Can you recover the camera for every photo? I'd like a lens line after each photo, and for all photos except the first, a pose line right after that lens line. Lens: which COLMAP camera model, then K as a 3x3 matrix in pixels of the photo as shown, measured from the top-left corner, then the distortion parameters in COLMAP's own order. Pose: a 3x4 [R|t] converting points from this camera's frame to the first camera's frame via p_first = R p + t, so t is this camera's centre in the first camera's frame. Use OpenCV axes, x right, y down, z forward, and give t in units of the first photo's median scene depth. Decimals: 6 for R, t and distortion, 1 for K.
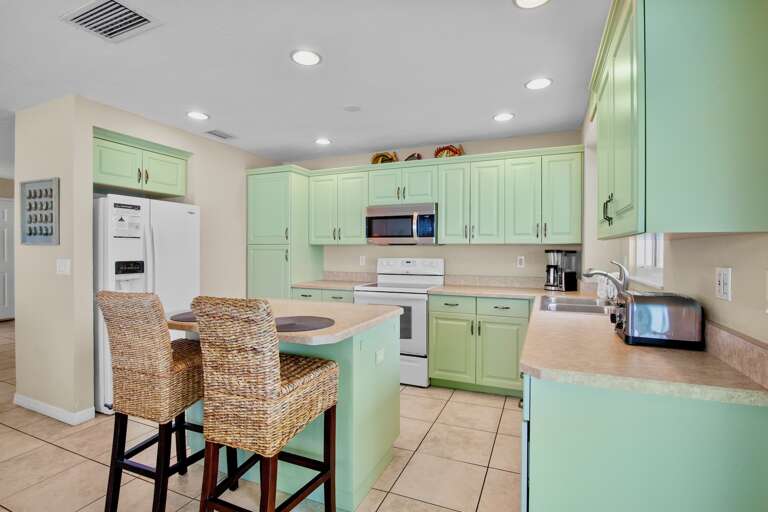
lens RADIAL K [[378.9, 0, 383.7], [0, 378.9, 250.9], [0, 0, 1]] dist [-0.028574, -0.000268]
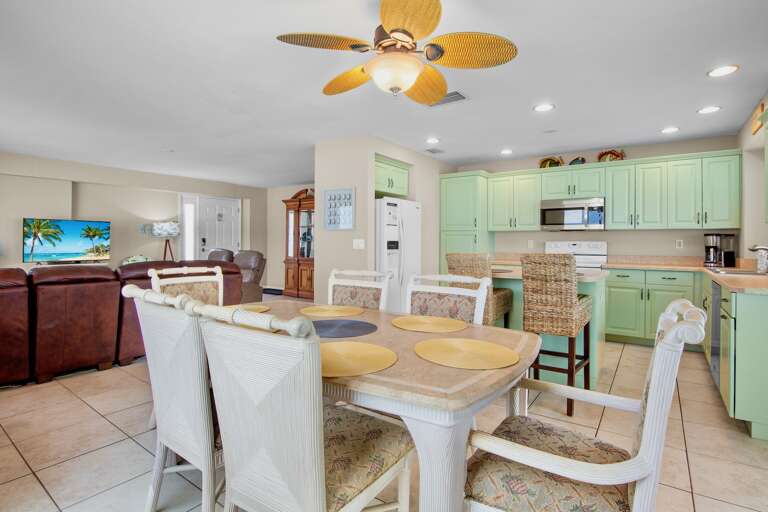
lens RADIAL K [[384.8, 0, 382.1], [0, 384.8, 238.1], [0, 0, 1]] dist [-0.019812, -0.000359]
pose [[0.976372, 0.000826, -0.216095, -0.336266], [-0.003491, 0.999923, -0.011949, 0.030354], [0.216069, 0.012421, 0.976299, -0.443625]]
